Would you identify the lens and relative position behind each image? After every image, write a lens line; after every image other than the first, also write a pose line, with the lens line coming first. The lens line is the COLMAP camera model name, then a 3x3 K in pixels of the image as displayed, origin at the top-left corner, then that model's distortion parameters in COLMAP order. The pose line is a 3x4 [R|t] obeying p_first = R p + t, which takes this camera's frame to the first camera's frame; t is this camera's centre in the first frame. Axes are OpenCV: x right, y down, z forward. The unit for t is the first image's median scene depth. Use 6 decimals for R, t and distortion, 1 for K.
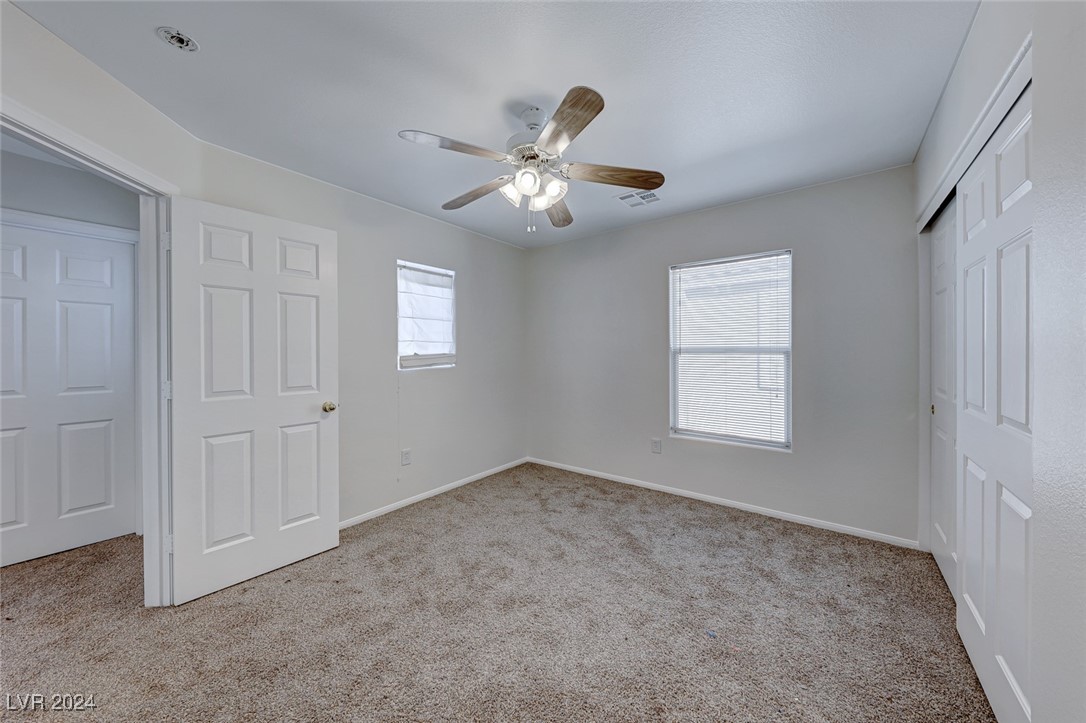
lens RADIAL K [[374.7, 0, 541.6], [0, 374.7, 357.1], [0, 0, 1]] dist [0.001646, 0.000082]
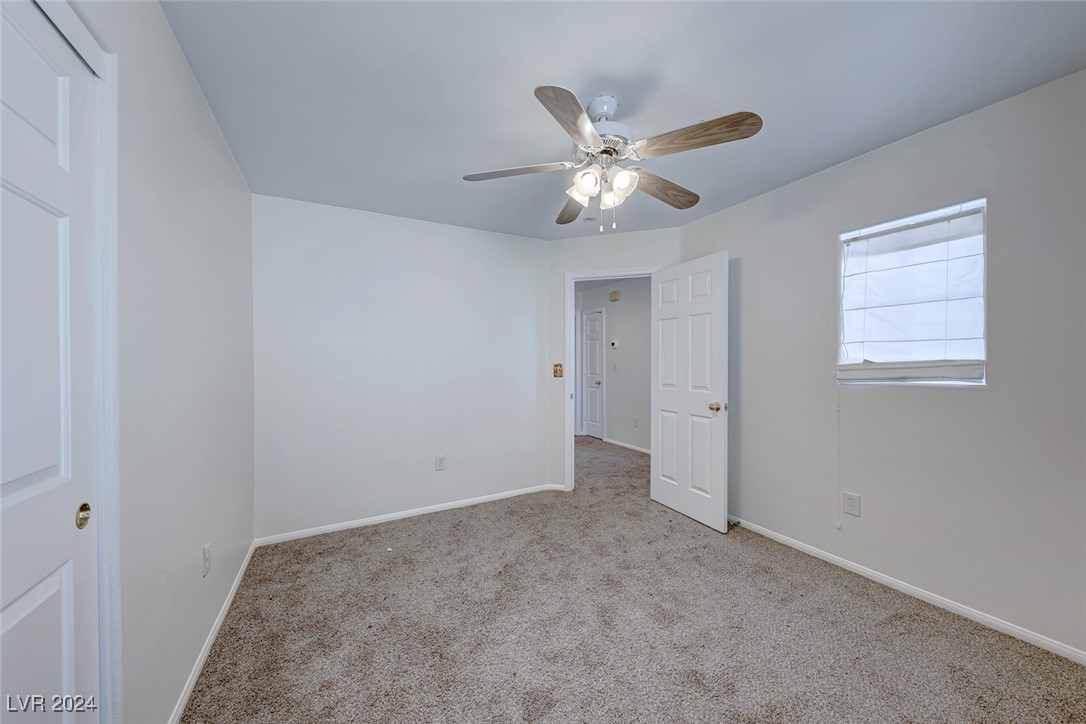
lens RADIAL K [[378.6, 0, 543.0], [0, 378.6, 362.0], [0, 0, 1]] dist [0.000142, 0.000006]
pose [[-0.414784, 0.005867, -0.909901, 0.574307], [-0.003980, 0.999958, 0.008263, -0.010035], [0.909911, 0.007049, -0.414743, 0.800069]]
